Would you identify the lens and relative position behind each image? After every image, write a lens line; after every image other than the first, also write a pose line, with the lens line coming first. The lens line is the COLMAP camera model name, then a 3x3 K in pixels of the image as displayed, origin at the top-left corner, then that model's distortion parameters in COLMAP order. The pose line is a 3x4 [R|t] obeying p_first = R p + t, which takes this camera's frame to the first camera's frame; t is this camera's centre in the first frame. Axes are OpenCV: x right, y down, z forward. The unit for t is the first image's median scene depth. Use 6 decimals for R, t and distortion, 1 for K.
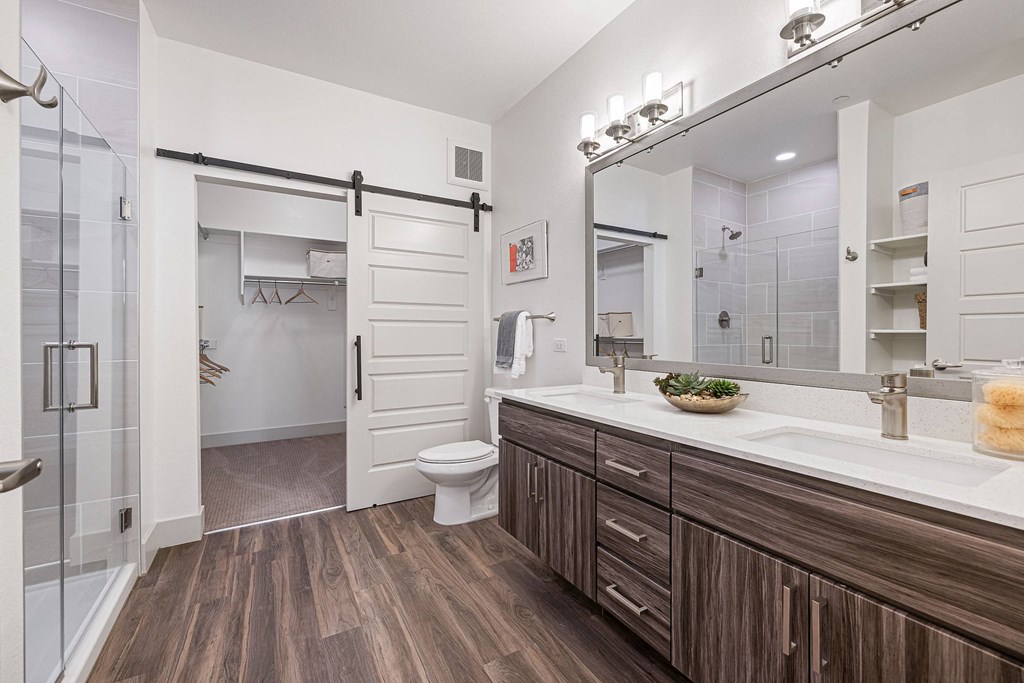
lens RADIAL K [[432.6, 0, 511.4], [0, 432.6, 339.7], [0, 0, 1]] dist [-0.001178, 0.000513]
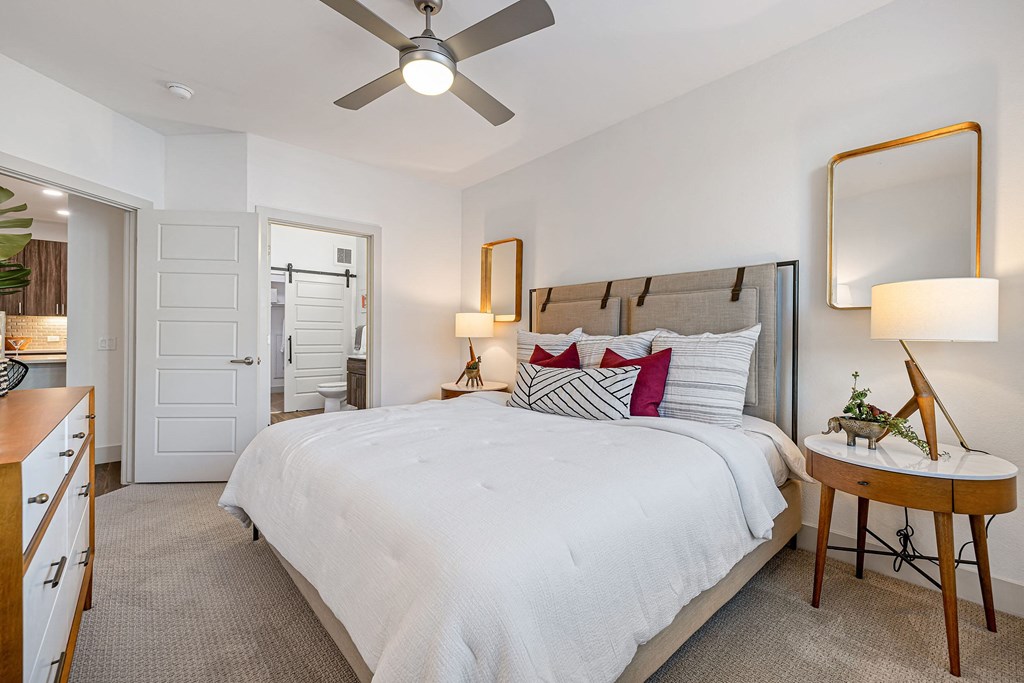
lens RADIAL K [[443.8, 0, 513.6], [0, 443.8, 339.1], [0, 0, 1]] dist [-0.001491, -0.000130]
pose [[0.986210, 0.003918, 0.165453, 0.380958], [-0.003094, 0.999982, -0.005236, 0.017407], [-0.165471, 0.004652, 0.986204, -1.357379]]
